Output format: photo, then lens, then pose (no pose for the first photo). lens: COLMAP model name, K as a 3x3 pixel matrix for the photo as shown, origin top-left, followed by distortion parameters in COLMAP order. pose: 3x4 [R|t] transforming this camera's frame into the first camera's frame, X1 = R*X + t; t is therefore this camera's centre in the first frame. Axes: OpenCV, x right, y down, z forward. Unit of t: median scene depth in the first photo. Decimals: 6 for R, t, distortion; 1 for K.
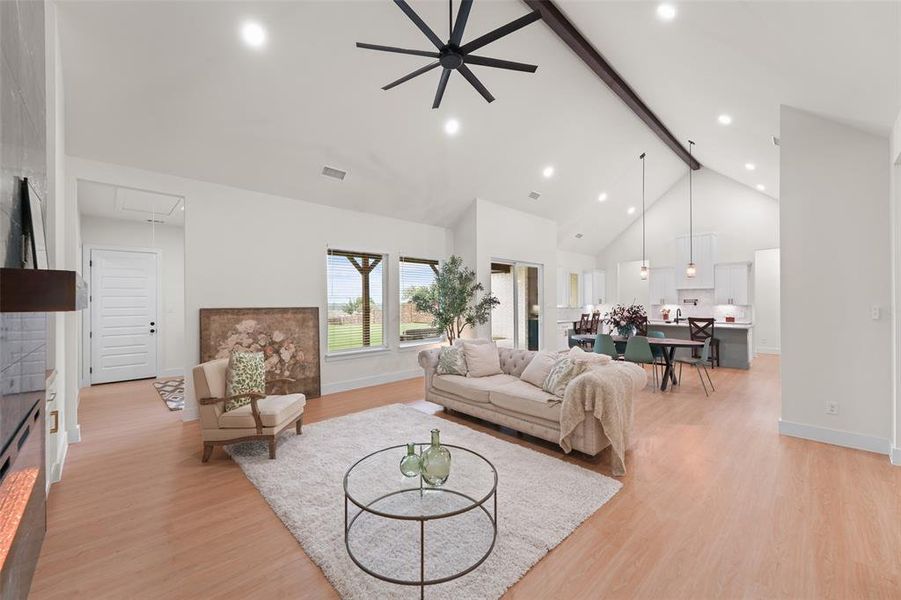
lens RADIAL K [[361.6, 0, 435.6], [0, 361.6, 299.5], [0, 0, 1]] dist [-0.019618, -0.000033]
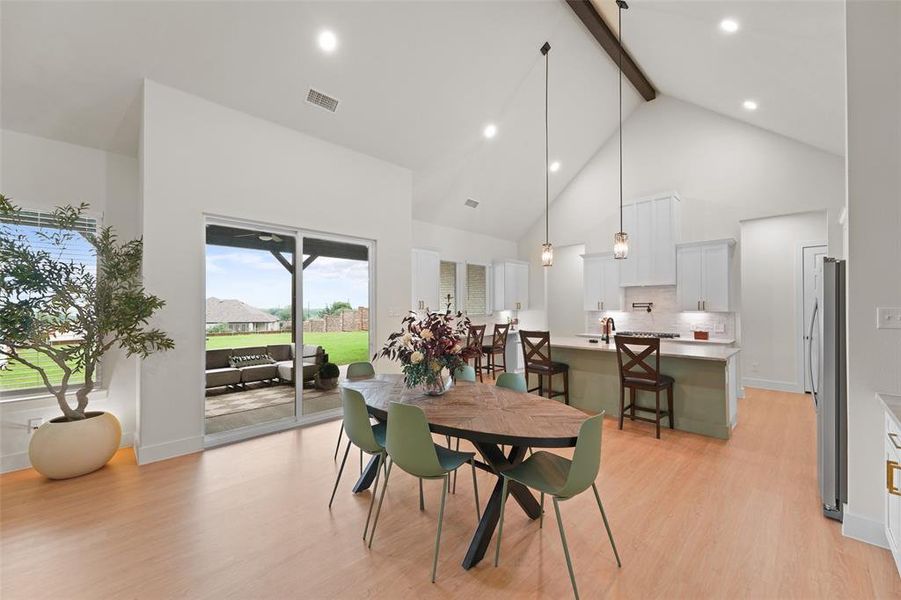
lens RADIAL K [[358.8, 0, 449.4], [0, 358.8, 303.0], [0, 0, 1]] dist [0.000889, 0.000194]
pose [[0.999043, 0.000997, 0.043725, 0.384039], [-0.000690, 0.999975, -0.007026, 0.005862], [-0.043731, 0.006989, 0.999019, 0.422002]]
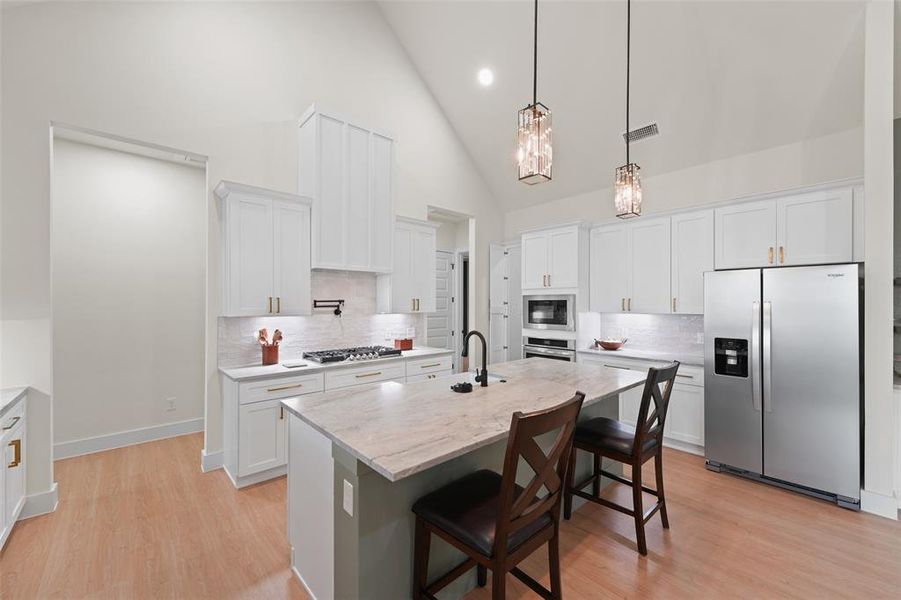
lens RADIAL K [[358.8, 0, 449.4], [0, 358.8, 303.0], [0, 0, 1]] dist [0.000889, 0.000194]
pose [[0.010093, 0.002084, 0.999947, 0.382124], [-0.001043, 0.999997, -0.002074, 0.004662], [-0.999949, -0.001022, 0.010095, 0.981130]]
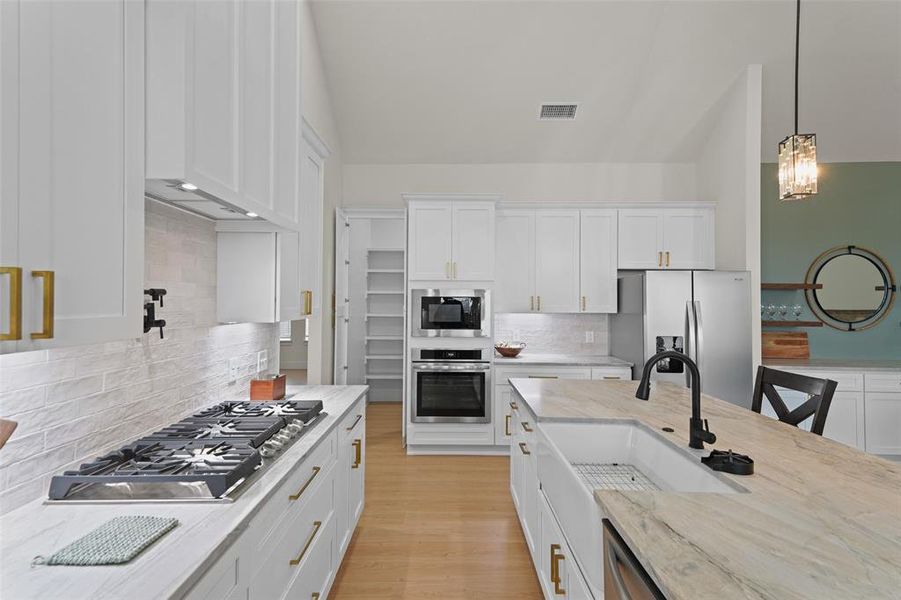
lens RADIAL K [[408.2, 0, 446.3], [0, 408.2, 297.8], [0, 0, 1]] dist [0.001846, 0.000177]
pose [[-0.727117, 0.001710, 0.686511, 0.615394], [-0.006131, 0.999941, -0.008984, 0.004327], [-0.686486, -0.010742, -0.727064, 1.163815]]
